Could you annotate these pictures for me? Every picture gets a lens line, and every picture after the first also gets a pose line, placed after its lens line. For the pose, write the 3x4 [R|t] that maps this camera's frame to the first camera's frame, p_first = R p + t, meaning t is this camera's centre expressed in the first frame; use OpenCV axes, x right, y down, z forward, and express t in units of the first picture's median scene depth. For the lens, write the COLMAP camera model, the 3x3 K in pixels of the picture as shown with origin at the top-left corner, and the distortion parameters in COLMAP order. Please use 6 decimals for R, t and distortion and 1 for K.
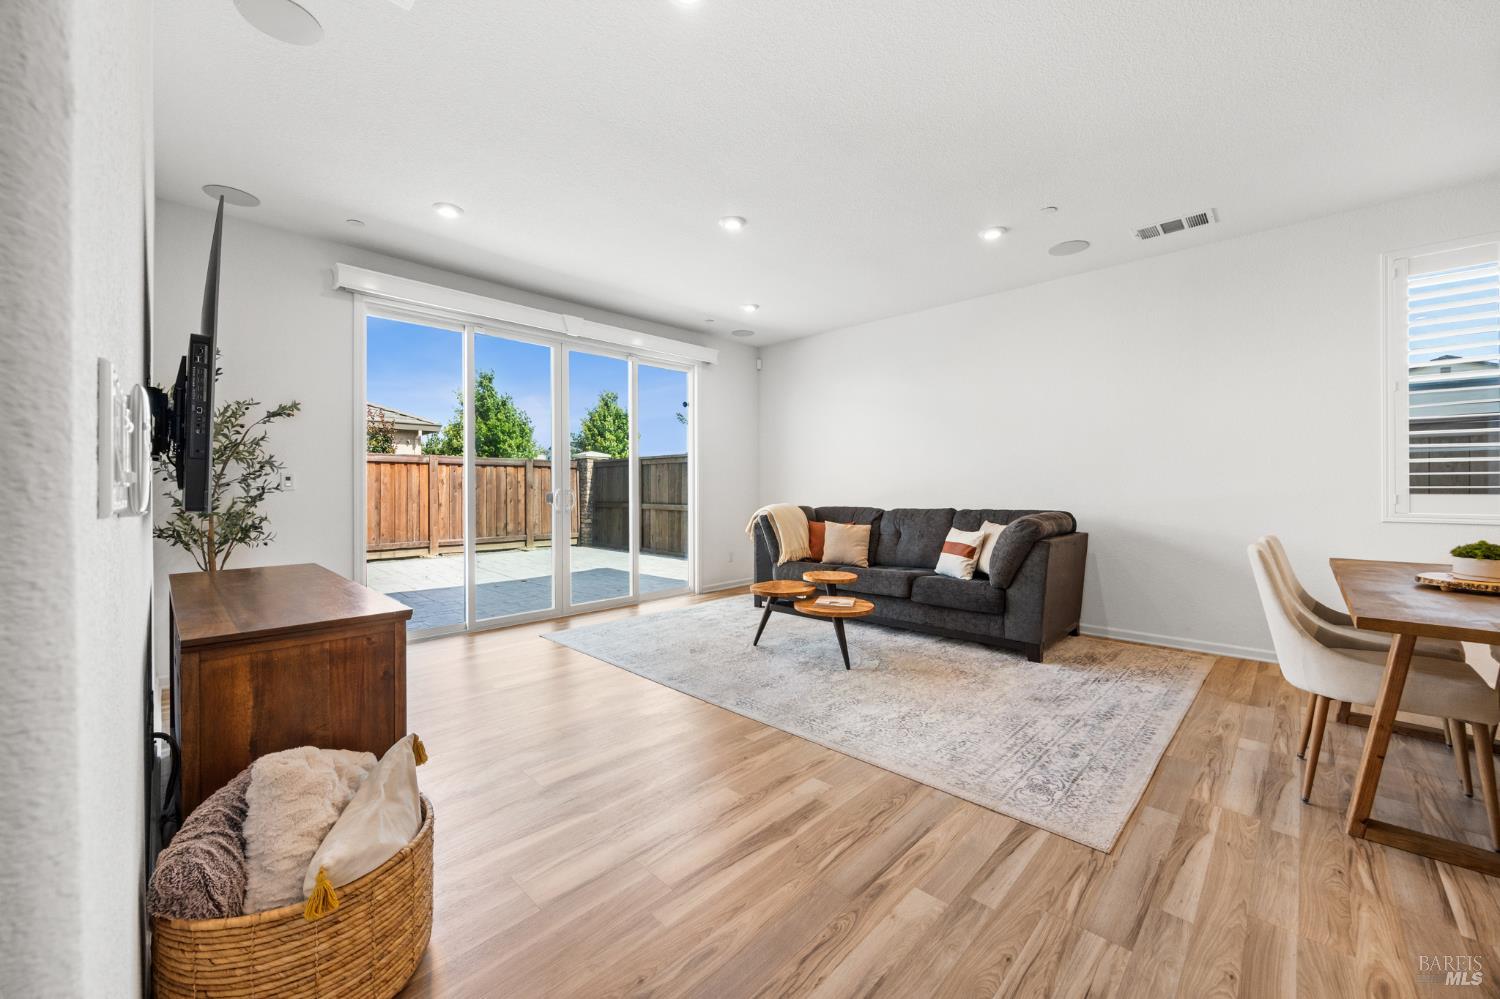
lens RADIAL K [[571.7, 0, 750.6], [0, 571.7, 485.8], [0, 0, 1]] dist [-0.002774, -0.000601]
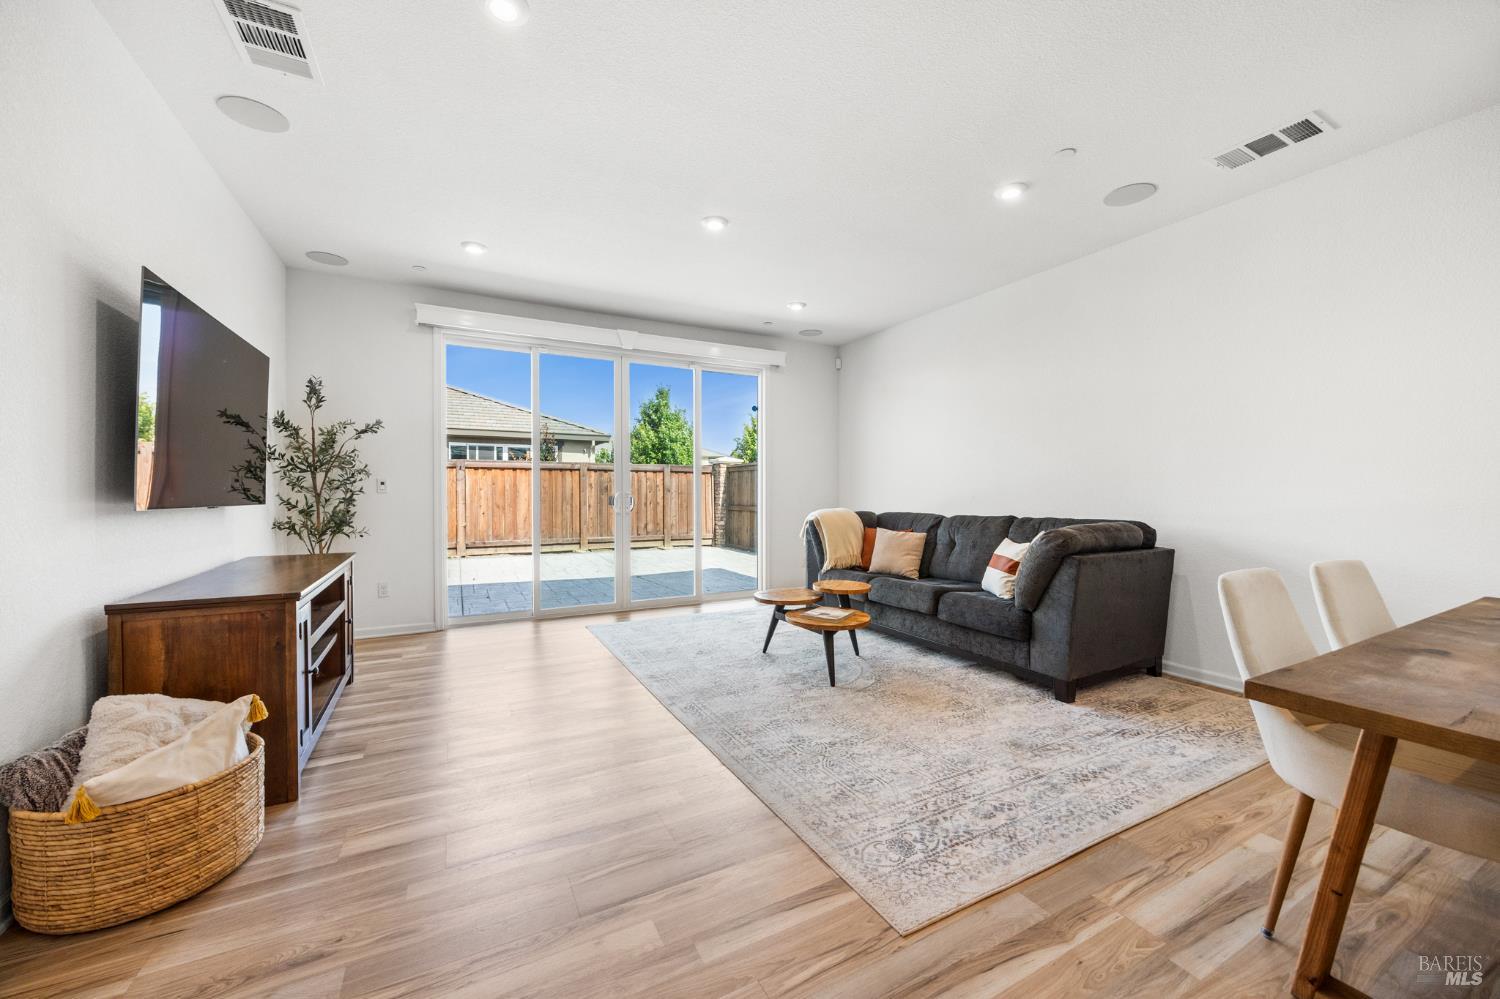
lens RADIAL K [[569.1, 0, 756.2], [0, 569.1, 497.3], [0, 0, 1]] dist [-0.003650, -0.000330]
pose [[0.952172, 0.005299, -0.305516, 0.315967], [-0.001182, 0.999906, 0.013656, -0.000538], [0.305560, -0.012642, 0.952089, 0.075411]]
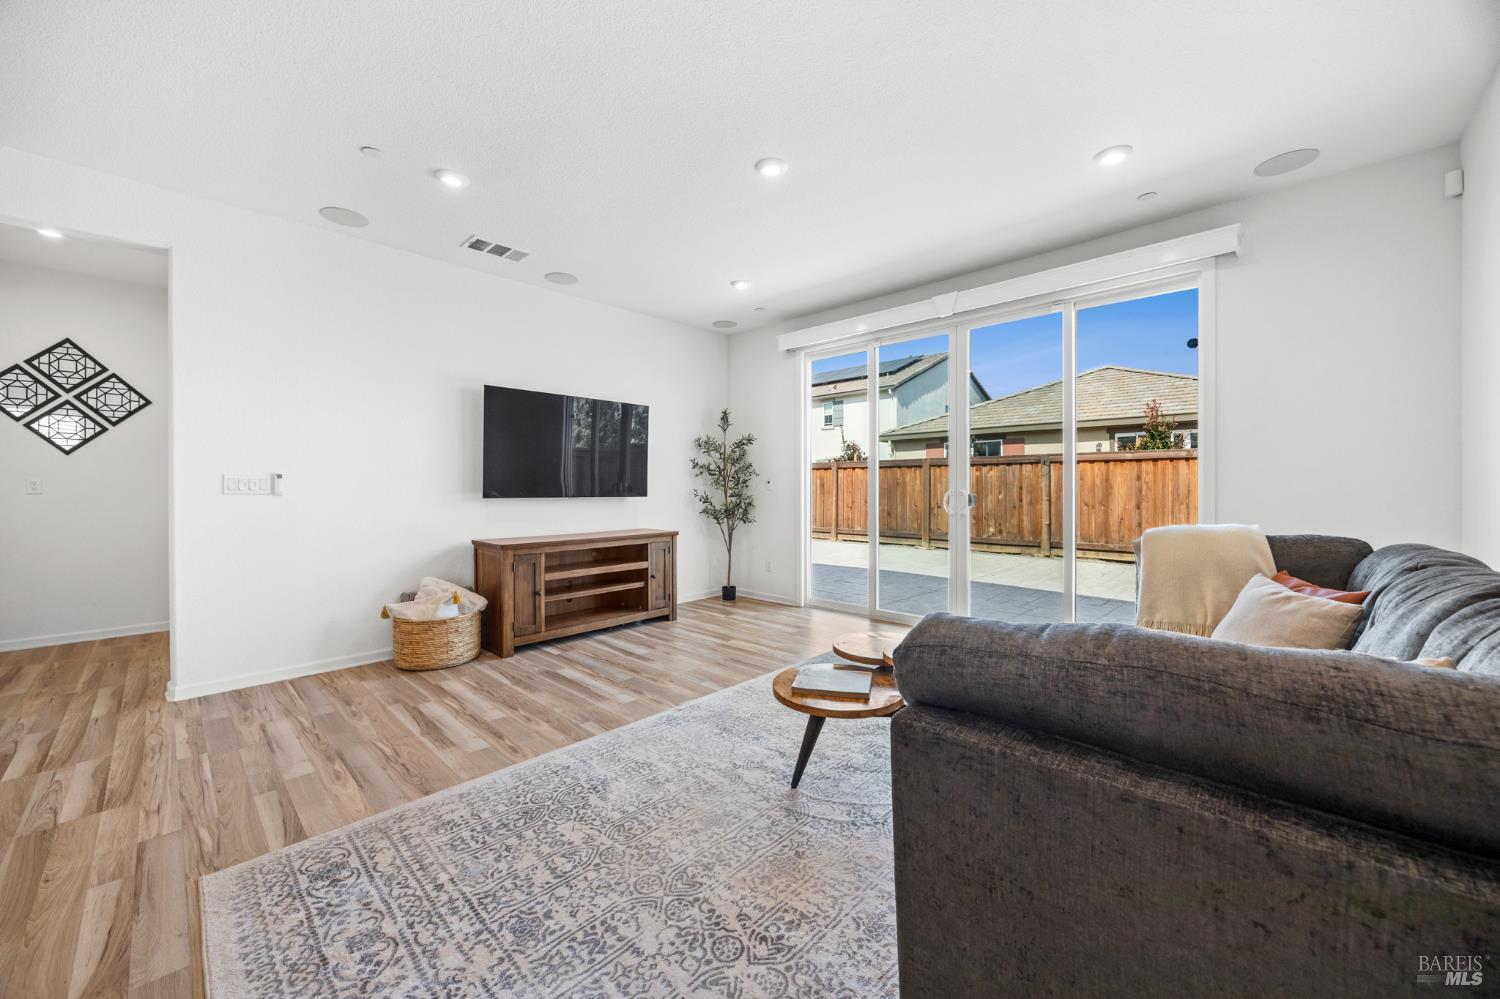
lens RADIAL K [[571.7, 0, 750.6], [0, 571.7, 485.8], [0, 0, 1]] dist [-0.002774, -0.000601]
pose [[0.001544, -0.000552, -0.999999, 0.740462], [0.004648, 0.999989, -0.000545, -0.002034], [0.999988, -0.004647, 0.001547, 0.902131]]
